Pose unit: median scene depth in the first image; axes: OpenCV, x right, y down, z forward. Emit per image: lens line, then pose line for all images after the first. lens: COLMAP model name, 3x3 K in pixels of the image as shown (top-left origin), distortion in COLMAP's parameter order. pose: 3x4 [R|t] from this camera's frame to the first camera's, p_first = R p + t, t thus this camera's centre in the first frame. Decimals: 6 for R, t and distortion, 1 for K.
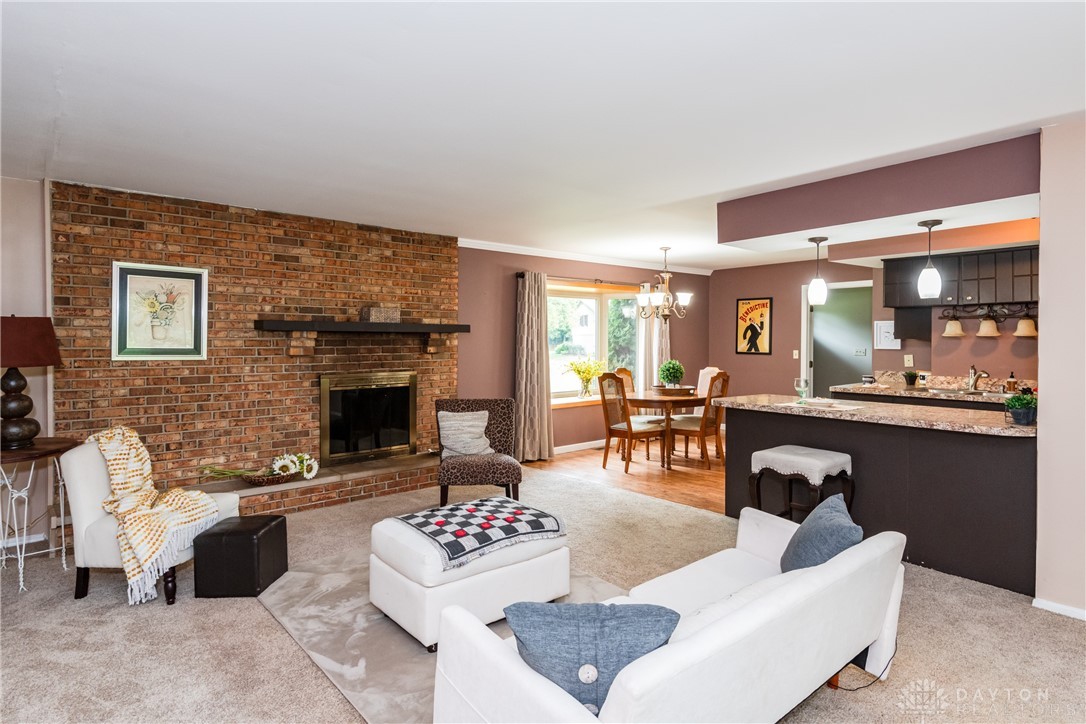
lens RADIAL K [[565.4, 0, 533.8], [0, 565.4, 350.4], [0, 0, 1]] dist [0.025150, -0.021439]
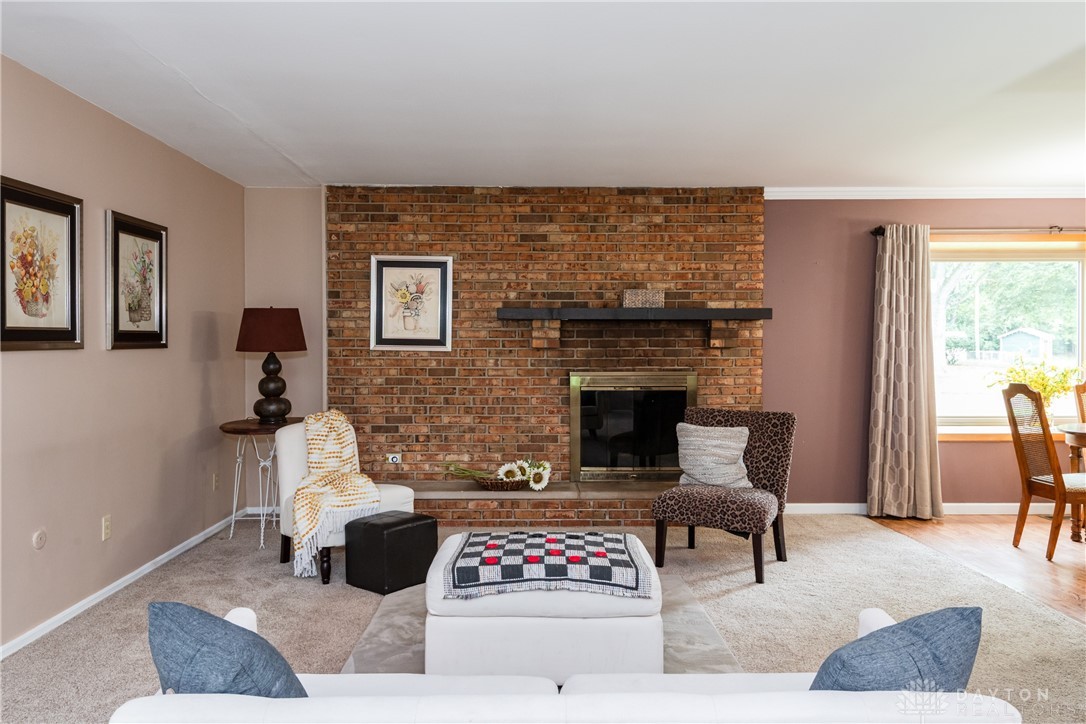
lens RADIAL K [[733.5, 0, 542.1], [0, 733.5, 349.2], [0, 0, 1]] dist [0.028925, -0.001695]
pose [[0.779937, 0.004797, -0.625840, 0.297298], [-0.009702, 0.999943, -0.004426, 0.016089], [0.625783, 0.009524, 0.779939, 0.125523]]
